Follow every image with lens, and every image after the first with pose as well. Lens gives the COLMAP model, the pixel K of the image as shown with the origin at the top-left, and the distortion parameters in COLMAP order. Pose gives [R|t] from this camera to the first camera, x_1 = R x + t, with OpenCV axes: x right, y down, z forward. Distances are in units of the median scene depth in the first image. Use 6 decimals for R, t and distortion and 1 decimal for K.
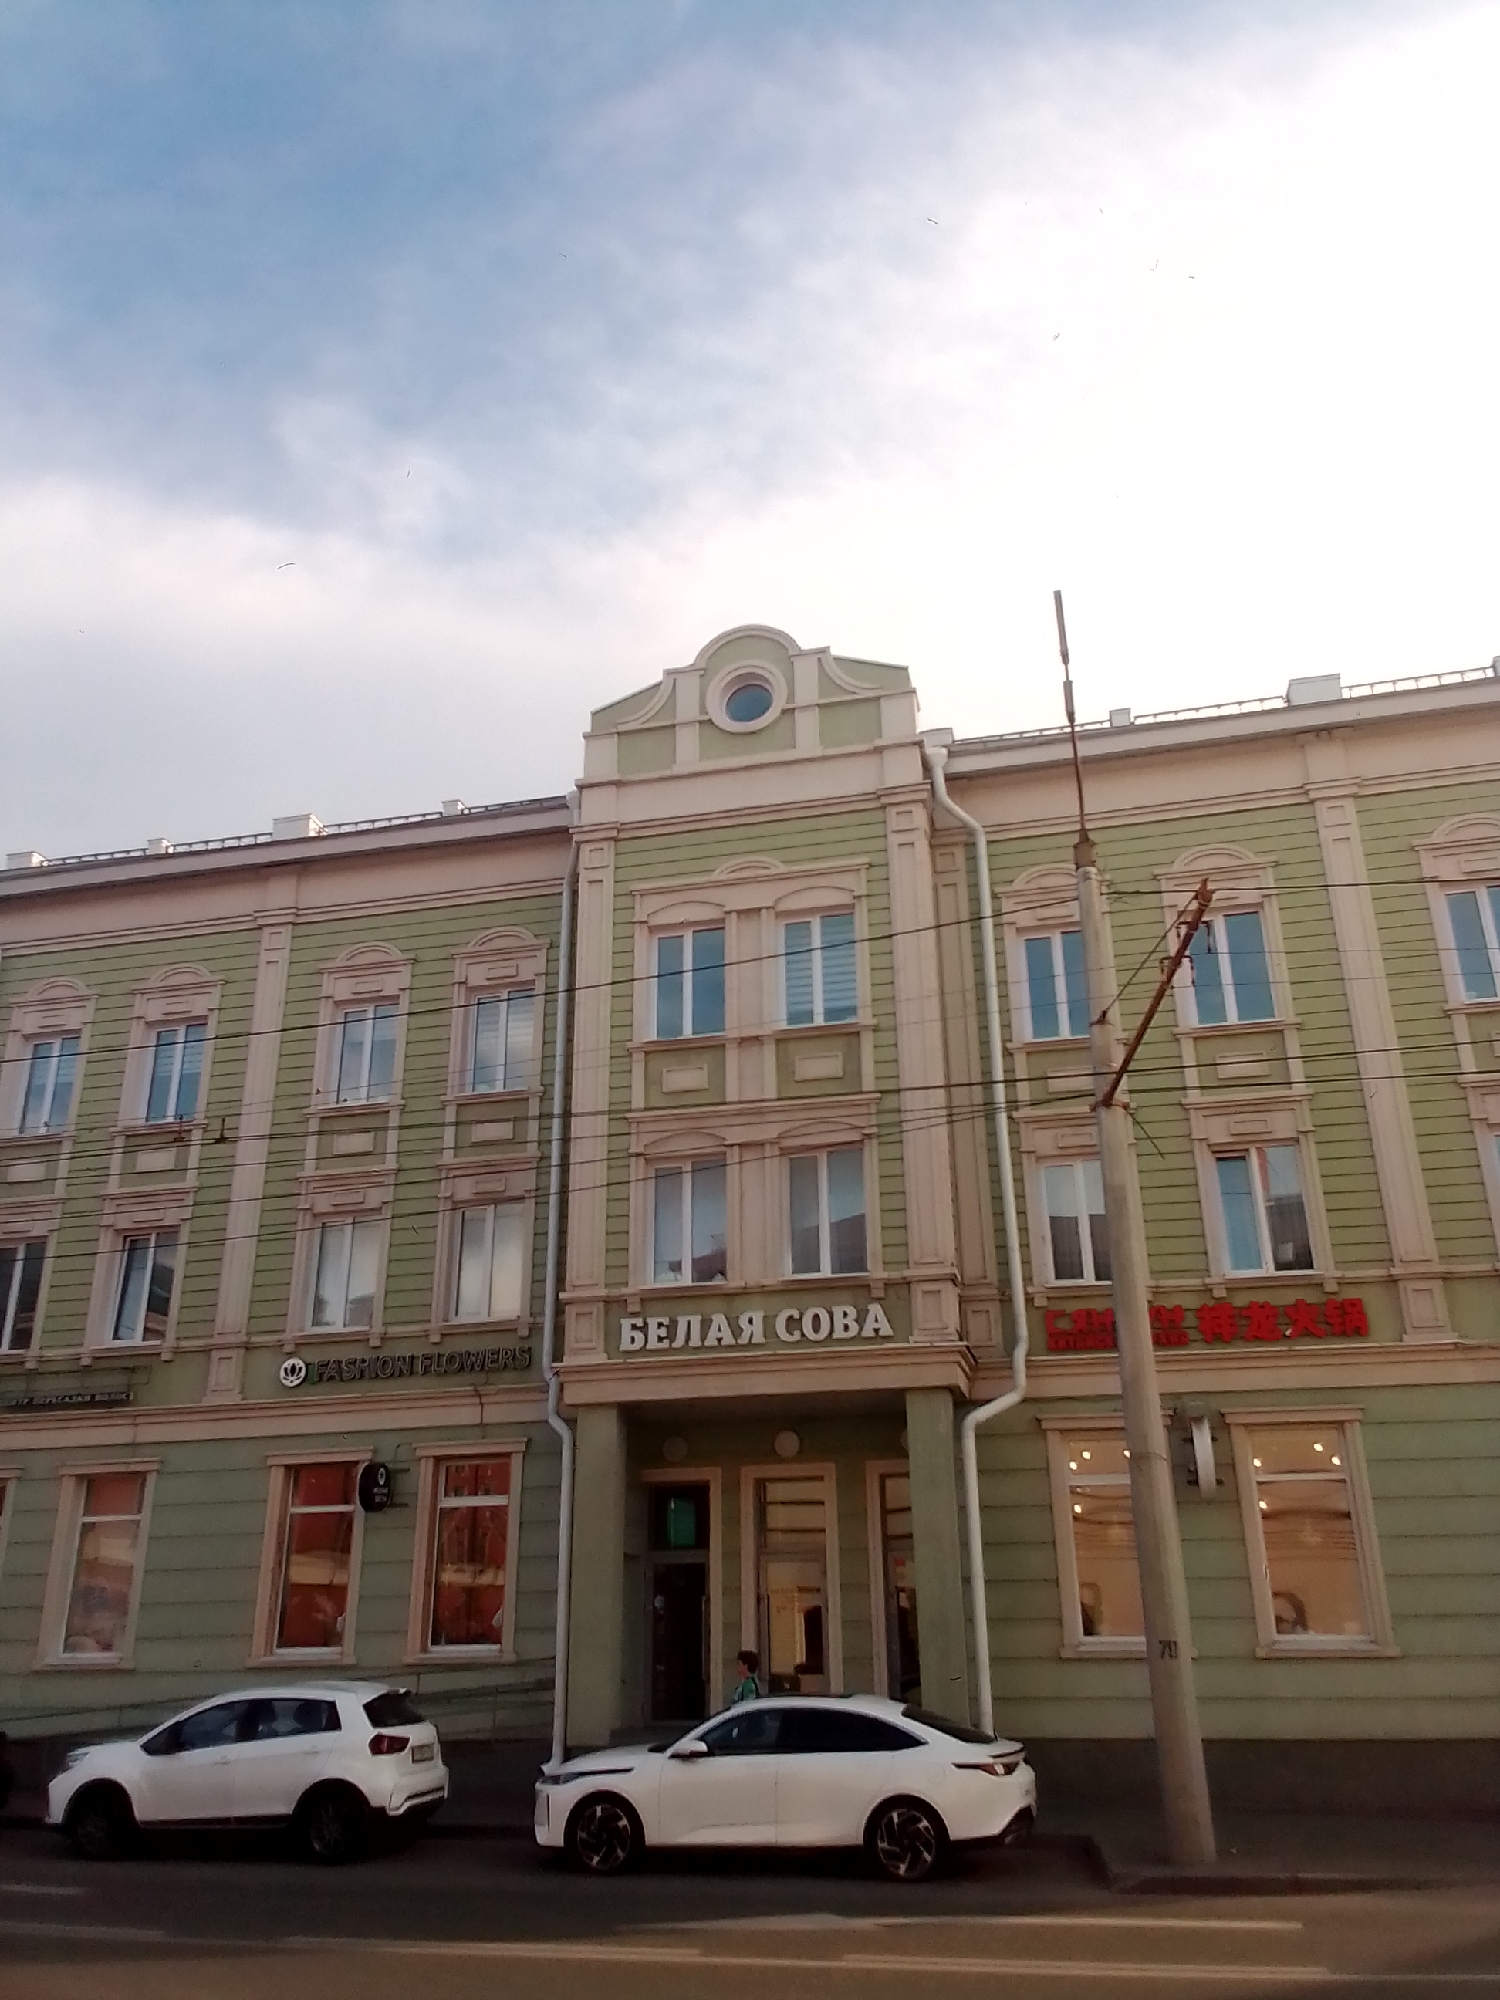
lens RADIAL K [[1600.3, 0, 750.0], [0, 1600.3, 1000.0], [0, 0, 1]] dist [0.129516, -0.183087]
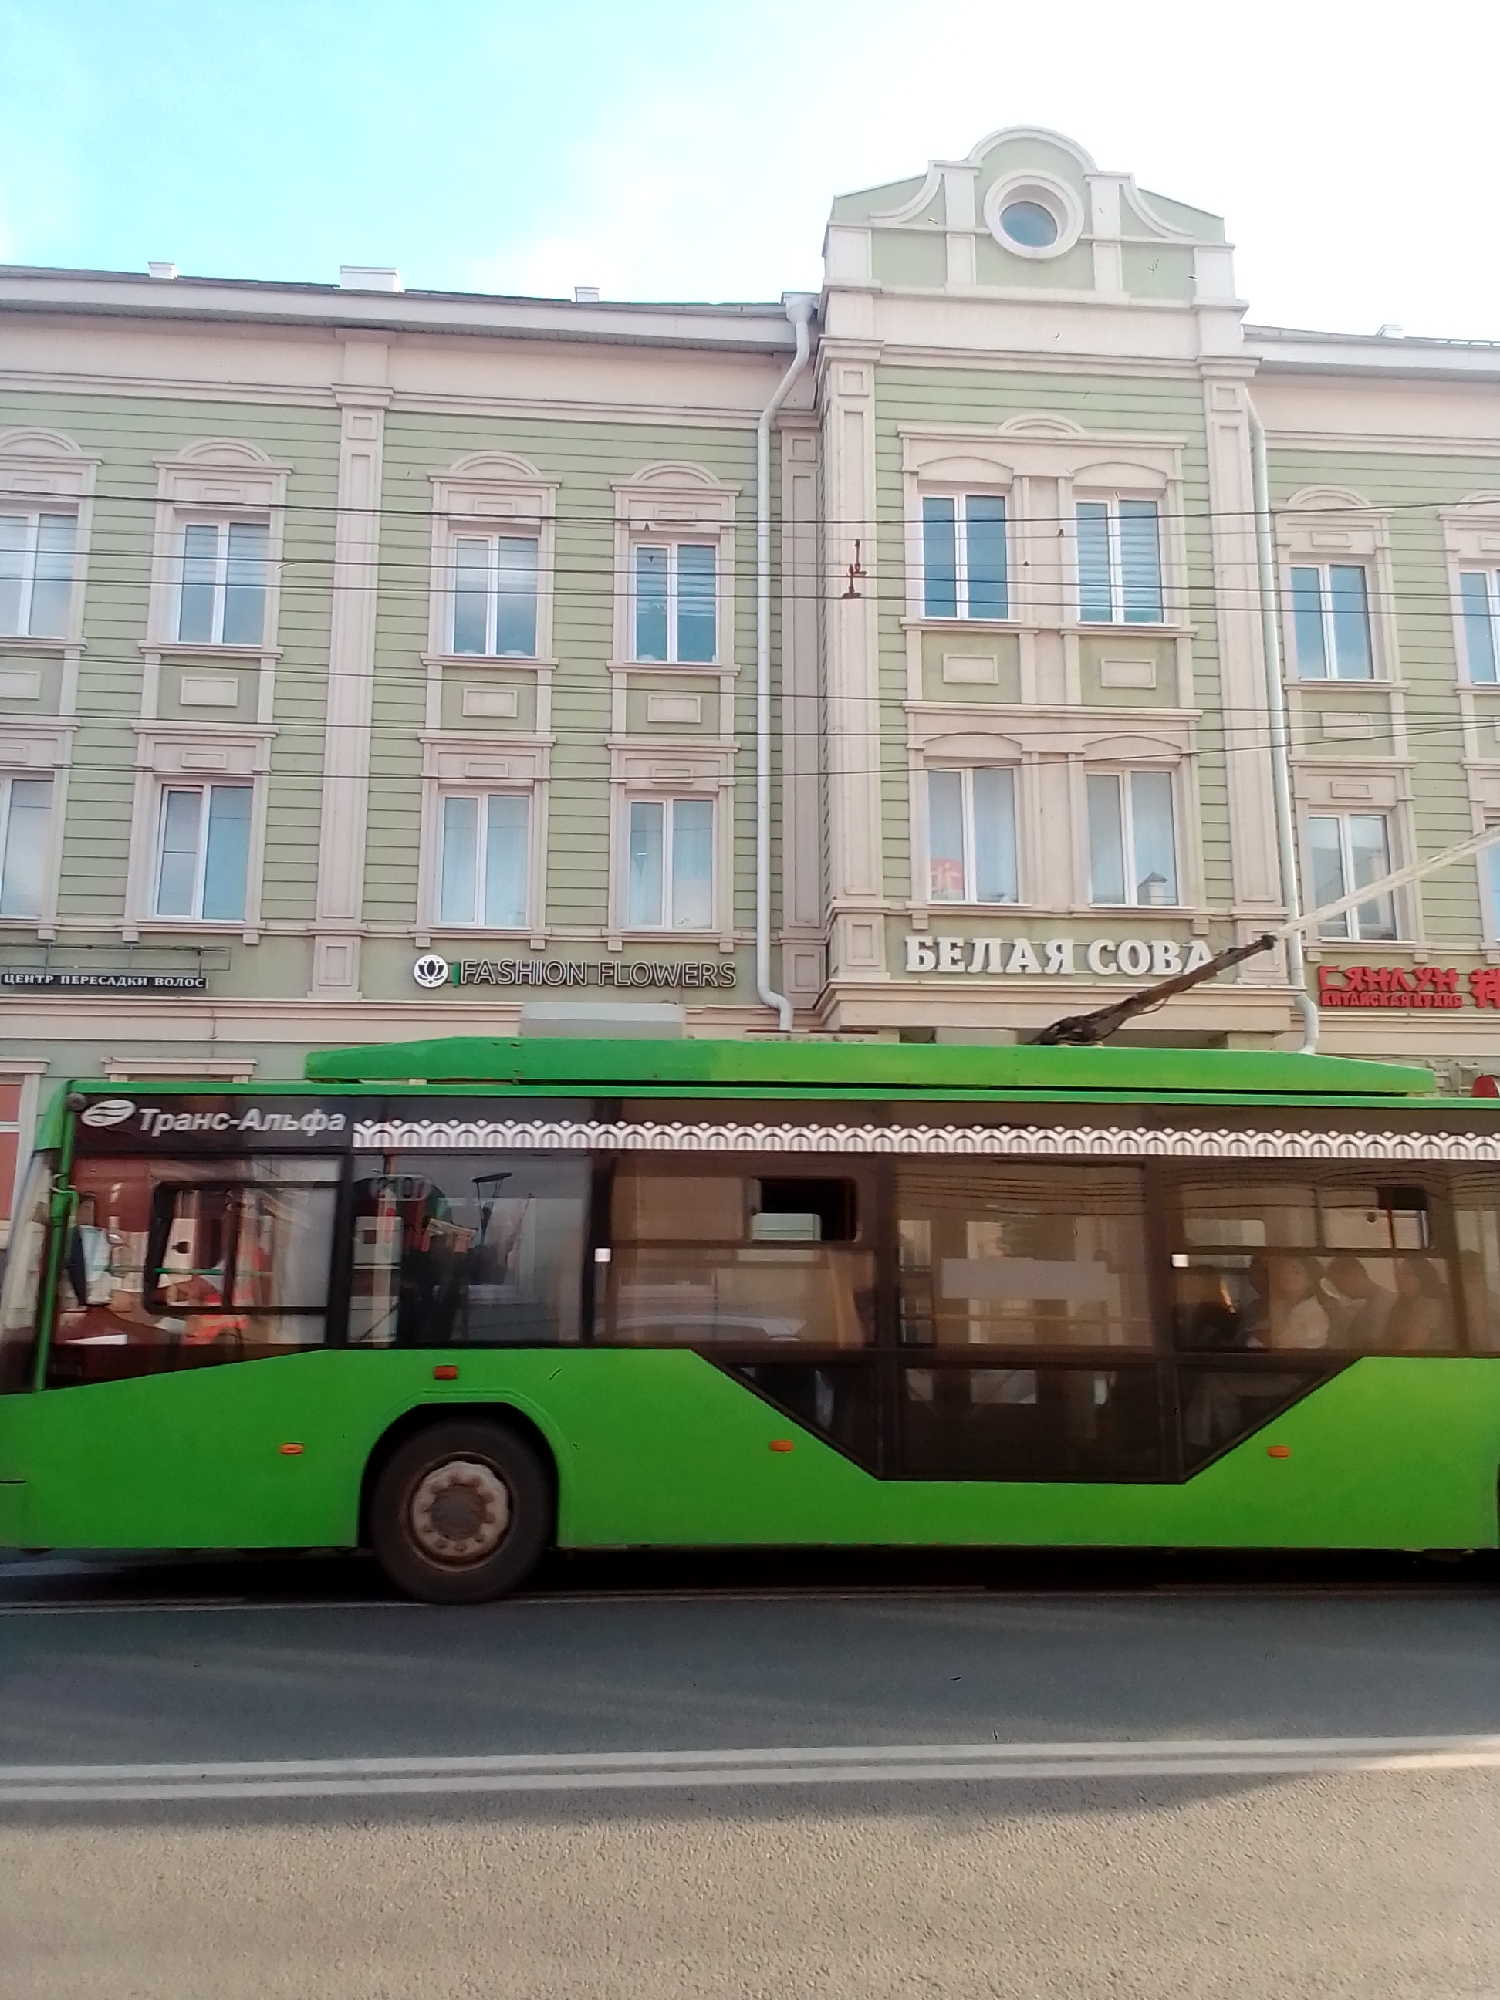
lens RADIAL K [[1600.3, 0, 750.0], [0, 1600.3, 1000.0], [0, 0, 1]] dist [0.129516, -0.183087]
pose [[0.947308, 0.075245, 0.311361, -0.389480], [-0.126780, 0.980719, 0.148721, 0.105089], [-0.294167, -0.180359, 0.938582, 0.192373]]
